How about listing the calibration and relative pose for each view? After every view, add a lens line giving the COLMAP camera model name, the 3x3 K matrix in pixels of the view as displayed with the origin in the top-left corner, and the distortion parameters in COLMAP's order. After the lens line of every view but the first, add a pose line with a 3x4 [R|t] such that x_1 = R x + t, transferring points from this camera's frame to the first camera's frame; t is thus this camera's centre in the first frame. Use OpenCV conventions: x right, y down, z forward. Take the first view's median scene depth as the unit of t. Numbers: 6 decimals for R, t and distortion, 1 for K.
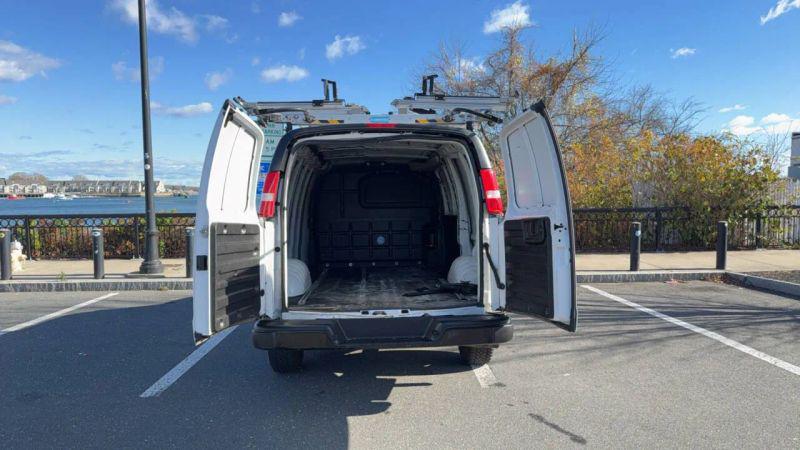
lens RADIAL K [[538.4, 0, 400.0], [0, 538.4, 225.0], [0, 0, 1]] dist [0.010763, -0.002287]
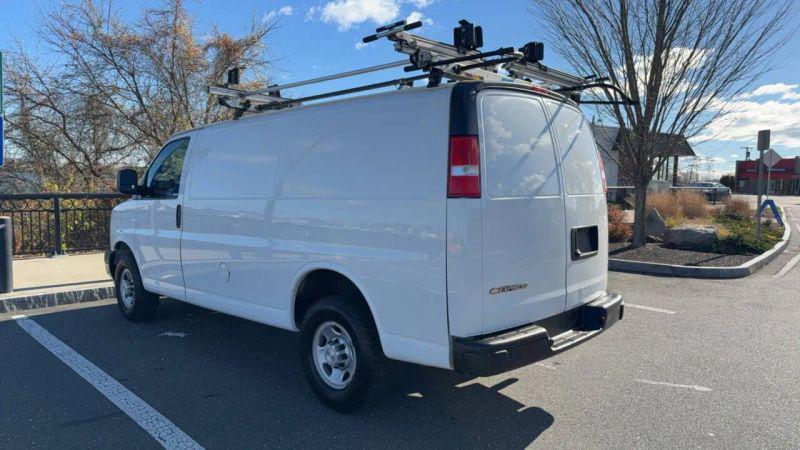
lens RADIAL K [[544.6, 0, 415.4], [0, 544.6, 225.9], [0, 0, 1]] dist [-0.000799, -0.002137]
pose [[0.711320, -0.027390, 0.702334, -0.332366], [0.009702, 0.999528, 0.029154, 0.000754], [-0.702801, -0.013924, 0.711250, 0.210073]]
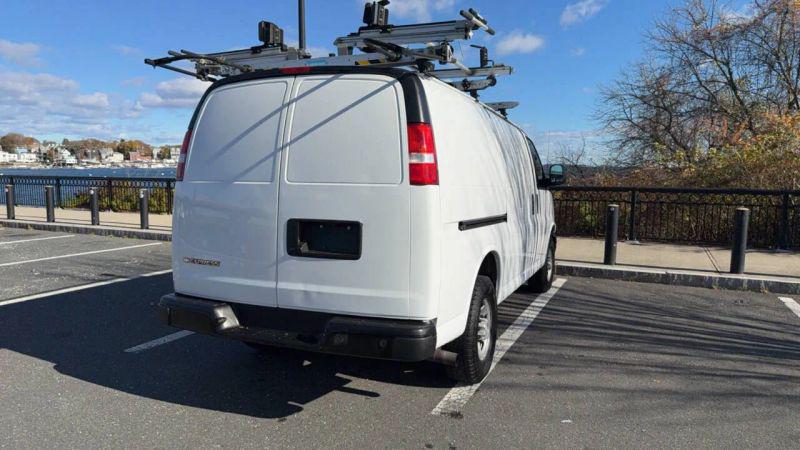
lens RADIAL K [[538.4, 0, 400.0], [0, 538.4, 225.0], [0, 0, 1]] dist [0.010763, -0.002287]
pose [[0.897049, 0.063273, -0.437378, 0.193910], [-0.042259, 0.997444, 0.057623, -0.002942], [0.439906, -0.033208, 0.897430, 0.139087]]
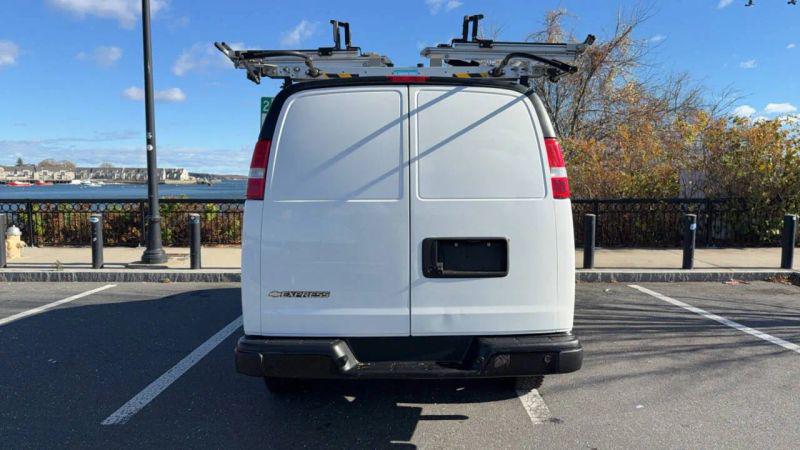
lens RADIAL K [[538.4, 0, 400.0], [0, 538.4, 225.0], [0, 0, 1]] dist [0.010763, -0.002287]
pose [[0.999175, 0.012776, -0.038558, -0.005972], [-0.012065, 0.999754, 0.018621, 0.001845], [0.038786, -0.018141, 0.999083, 0.102271]]
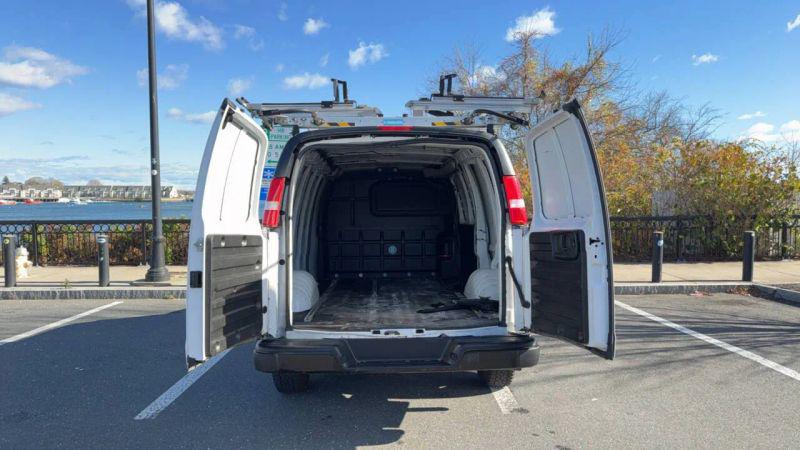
lens RADIAL K [[538.4, 0, 400.0], [0, 538.4, 225.0], [0, 0, 1]] dist [0.010763, -0.002287]
pose [[0.999790, 0.005283, -0.019815, -0.003014], [-0.005506, 0.999922, -0.011228, -0.003784], [0.019754, 0.011335, 0.999741, 0.033462]]
